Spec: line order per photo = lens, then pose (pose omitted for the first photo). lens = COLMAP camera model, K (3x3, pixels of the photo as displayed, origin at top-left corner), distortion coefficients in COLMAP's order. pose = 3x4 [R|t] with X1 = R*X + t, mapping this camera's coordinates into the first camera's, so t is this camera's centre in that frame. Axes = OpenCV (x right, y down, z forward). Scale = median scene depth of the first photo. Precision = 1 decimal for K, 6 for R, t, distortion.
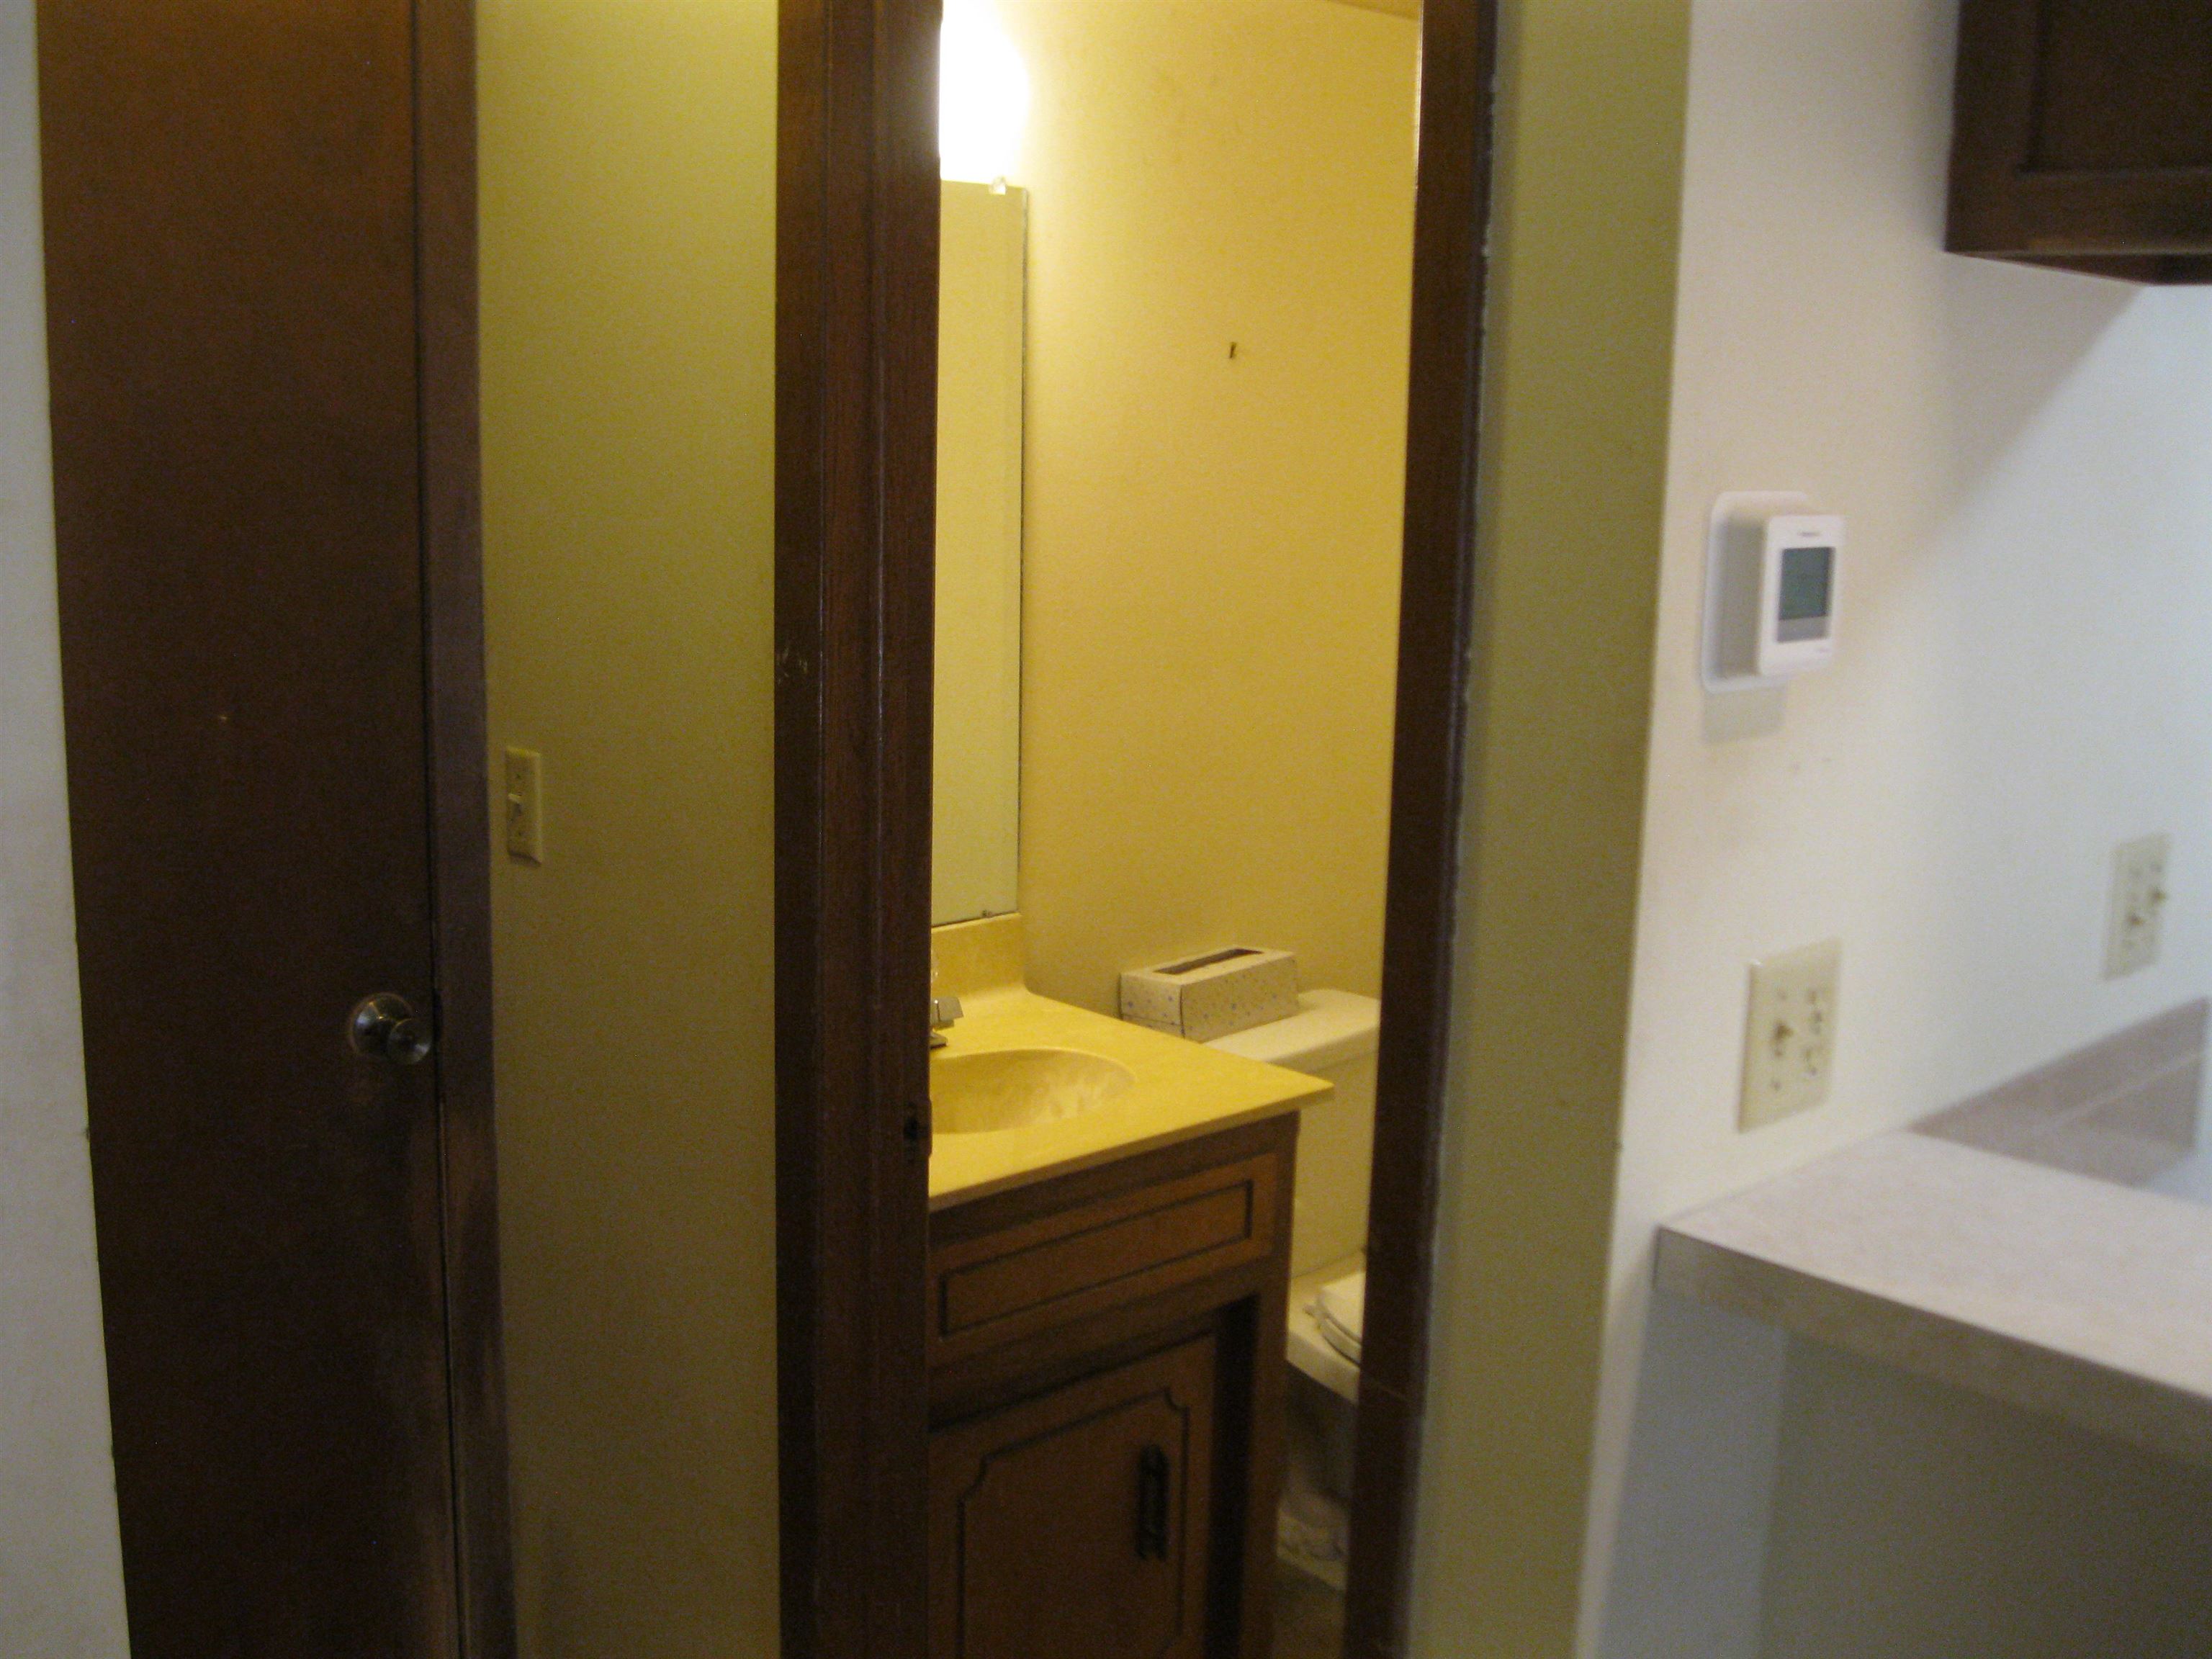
lens RADIAL K [[2256.7, 0, 1125.1], [0, 2256.7, 858.3], [0, 0, 1]] dist [-0.120007, 0.046369]
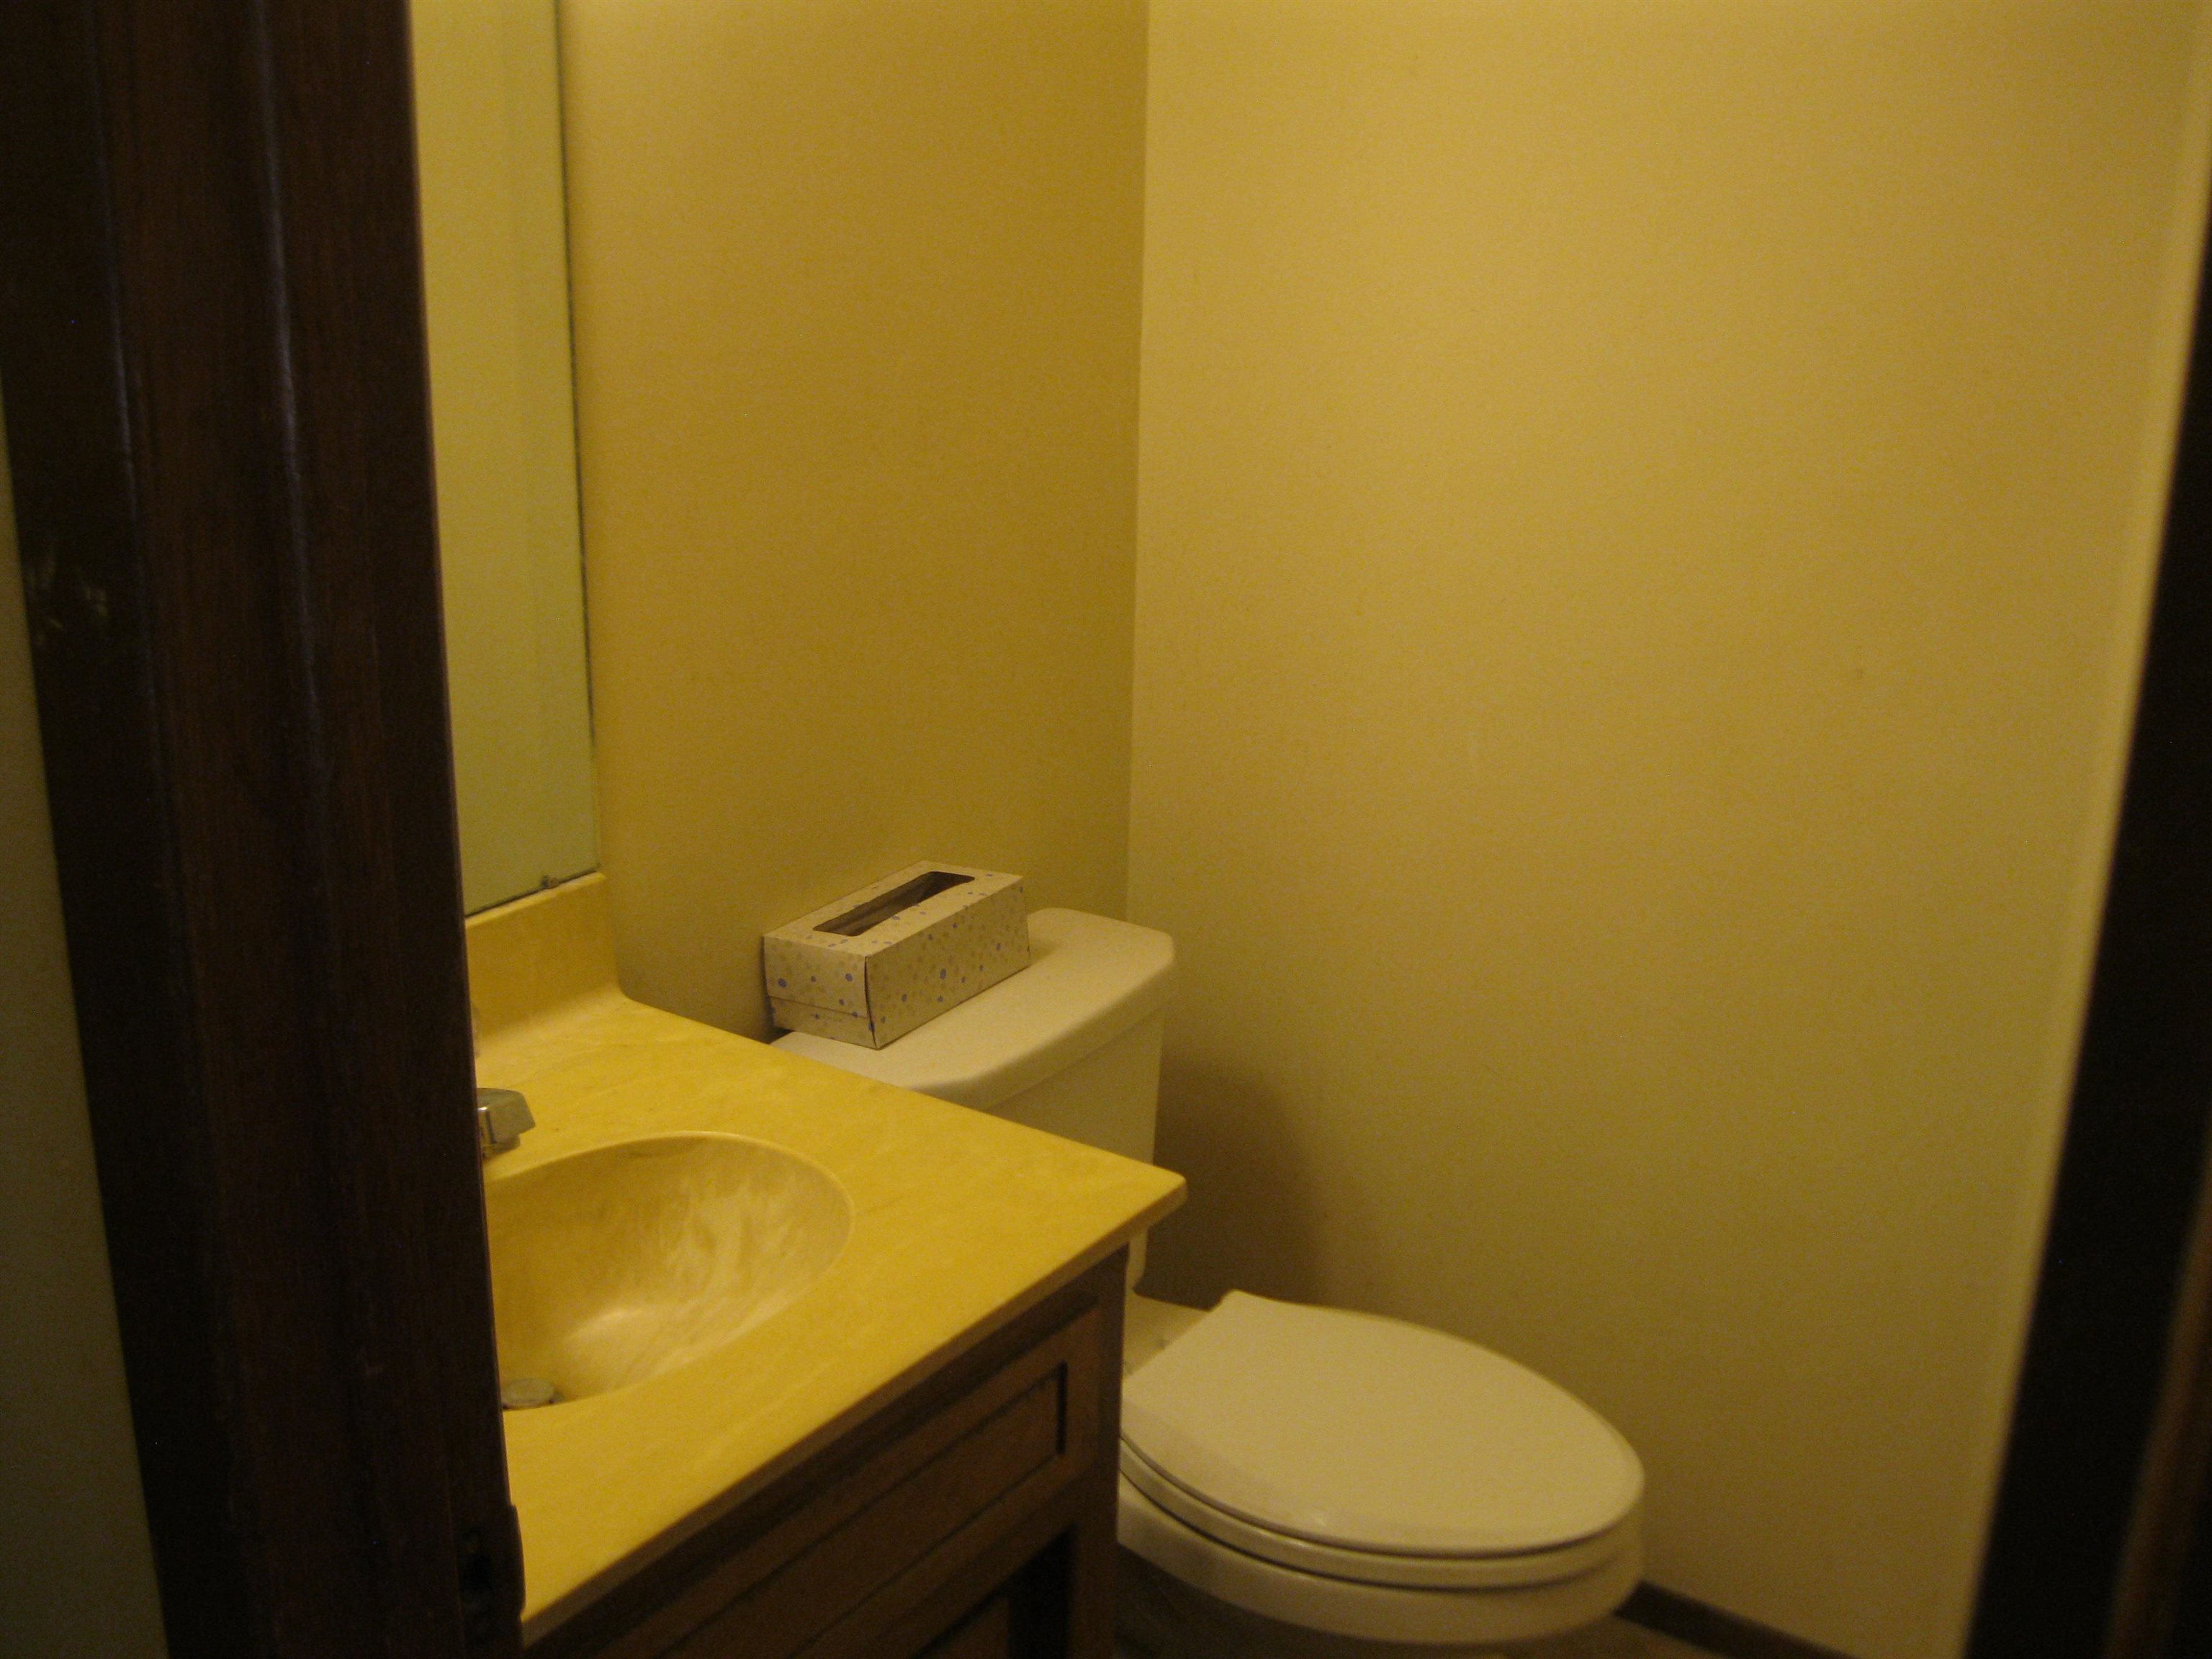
lens RADIAL K [[2256.7, 0, 1125.1], [0, 2256.7, 858.3], [0, 0, 1]] dist [-0.120007, 0.046369]
pose [[0.975719, -0.070808, 0.207266, -0.037636], [0.043012, 0.989820, 0.135671, -0.060922], [-0.214763, -0.123462, 0.968831, 0.423449]]
